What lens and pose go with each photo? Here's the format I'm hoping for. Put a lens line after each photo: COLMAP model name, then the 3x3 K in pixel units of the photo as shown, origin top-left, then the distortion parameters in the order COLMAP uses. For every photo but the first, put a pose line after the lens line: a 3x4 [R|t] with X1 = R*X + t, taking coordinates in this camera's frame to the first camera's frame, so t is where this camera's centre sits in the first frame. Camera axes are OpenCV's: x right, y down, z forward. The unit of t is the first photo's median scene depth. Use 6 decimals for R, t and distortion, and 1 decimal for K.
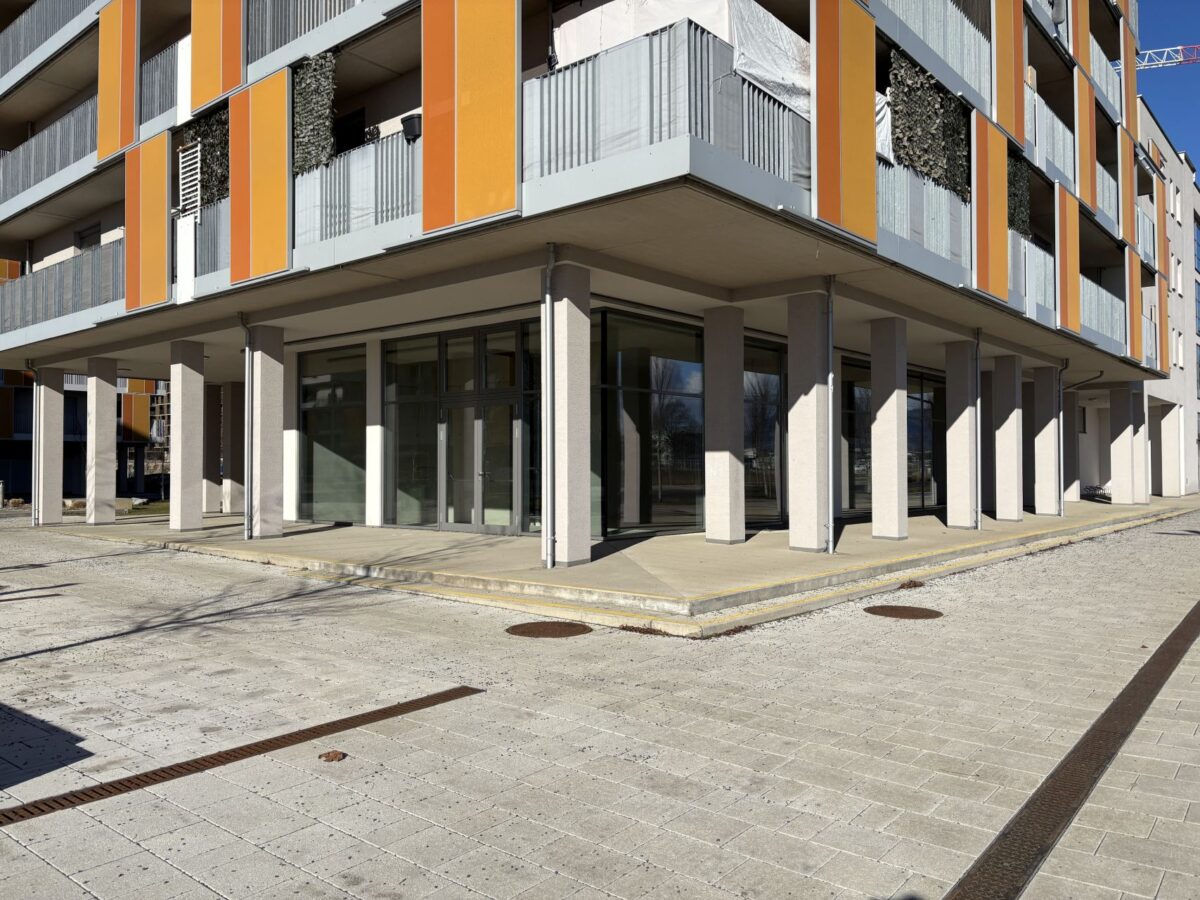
lens RADIAL K [[896.8, 0, 599.2], [0, 896.8, 455.0], [0, 0, 1]] dist [0.099207, -0.125570]
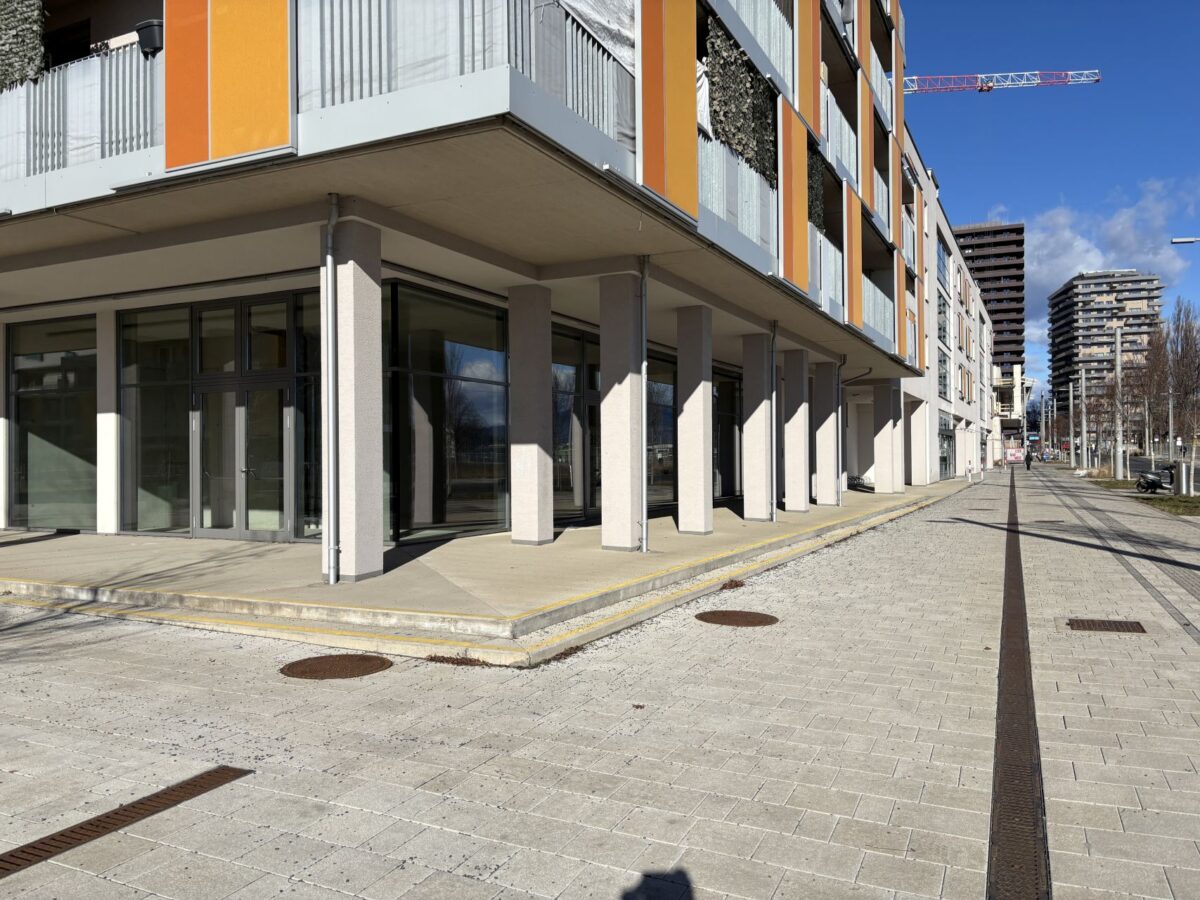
lens RADIAL K [[899.1, 0, 595.9], [0, 899.1, 454.4], [0, 0, 1]] dist [0.049859, -0.049219]
pose [[0.971282, -0.003451, 0.237906, -0.016218], [0.001713, 0.999970, 0.007511, -0.000014], [-0.237925, -0.006888, 0.971259, 0.117015]]
